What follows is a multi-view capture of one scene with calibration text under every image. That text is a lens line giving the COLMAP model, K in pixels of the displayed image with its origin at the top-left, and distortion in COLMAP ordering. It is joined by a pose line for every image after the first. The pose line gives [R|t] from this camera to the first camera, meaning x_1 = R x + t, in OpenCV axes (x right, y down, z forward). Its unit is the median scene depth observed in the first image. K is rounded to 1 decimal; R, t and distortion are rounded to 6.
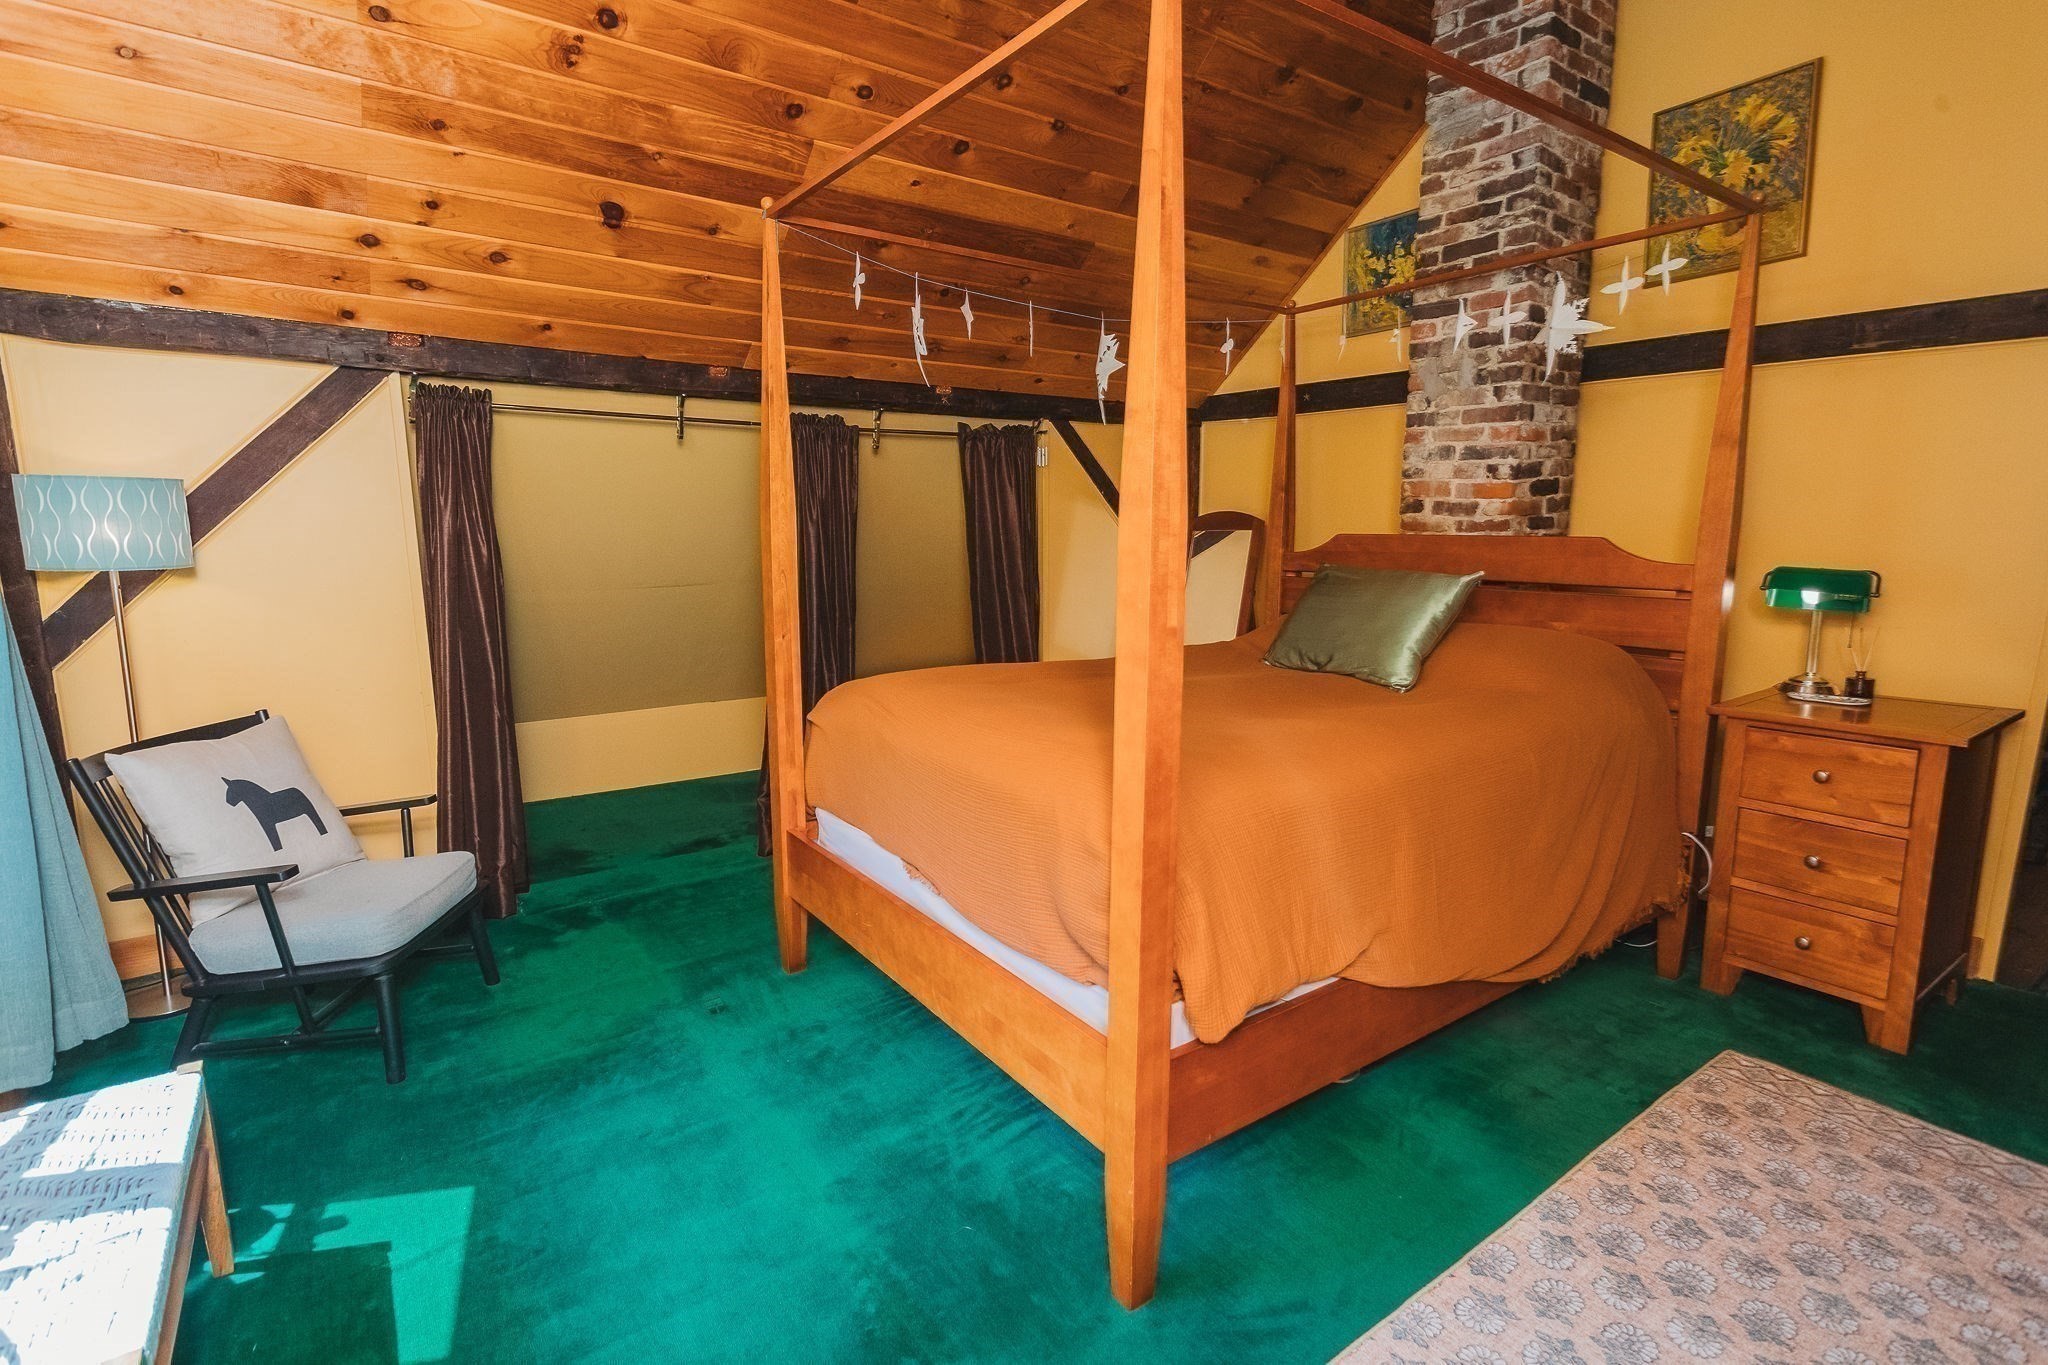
lens RADIAL K [[963.2, 0, 1013.4], [0, 963.2, 675.2], [0, 0, 1]] dist [0.002039, 0.000932]
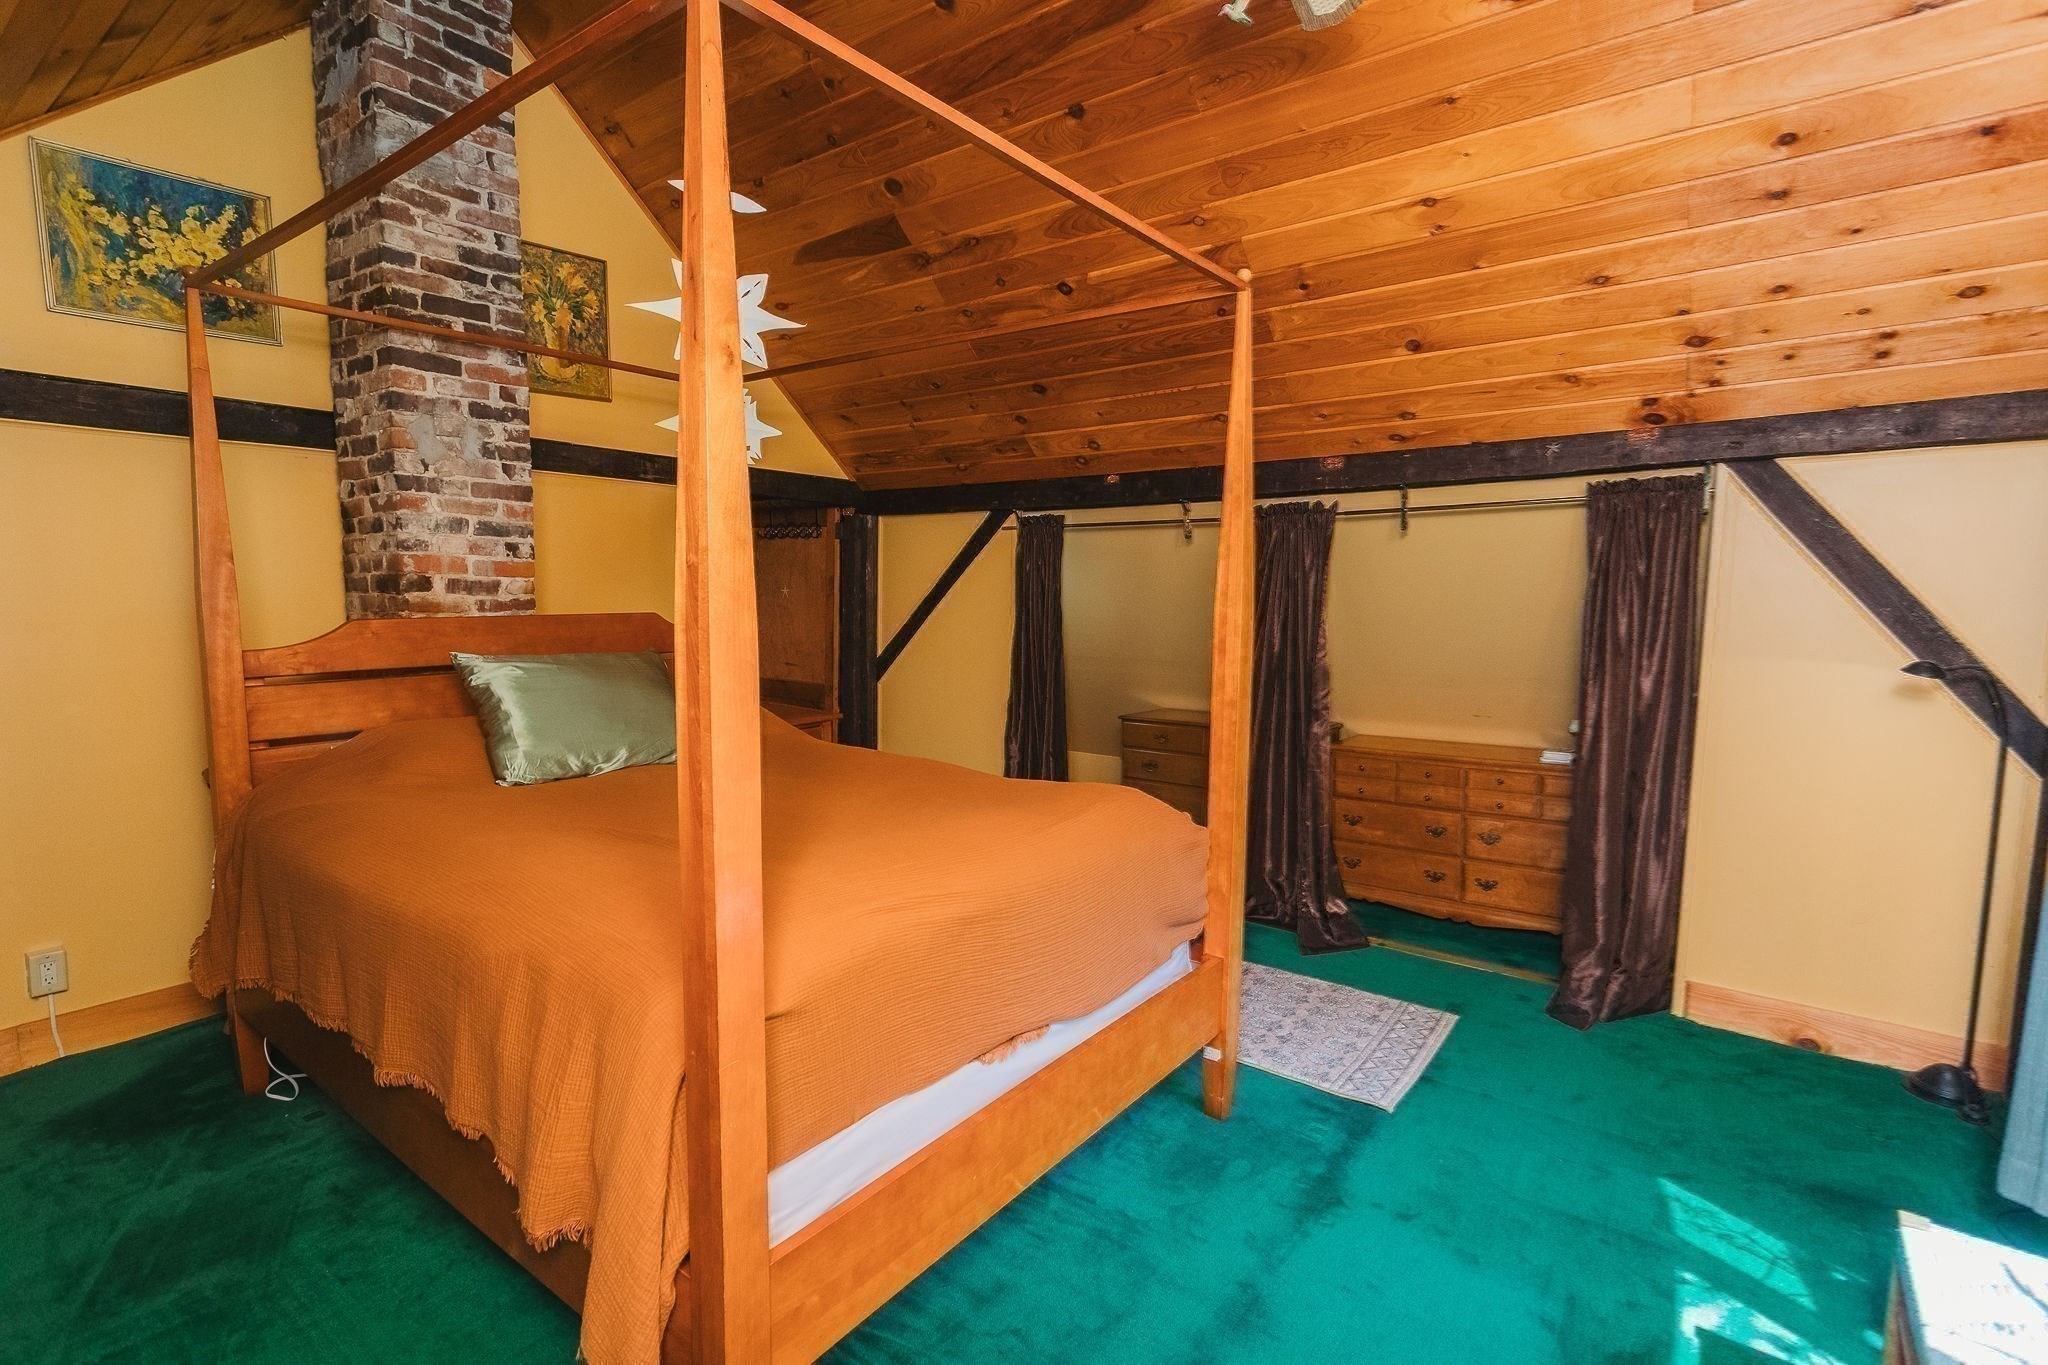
lens RADIAL K [[963.2, 0, 1013.4], [0, 963.2, 675.2], [0, 0, 1]] dist [0.002039, 0.000932]
pose [[-0.304803, -0.098073, 0.947353, -0.592338], [0.139742, 0.979314, 0.146343, -0.157109], [-0.942108, 0.176991, -0.284793, 0.812784]]
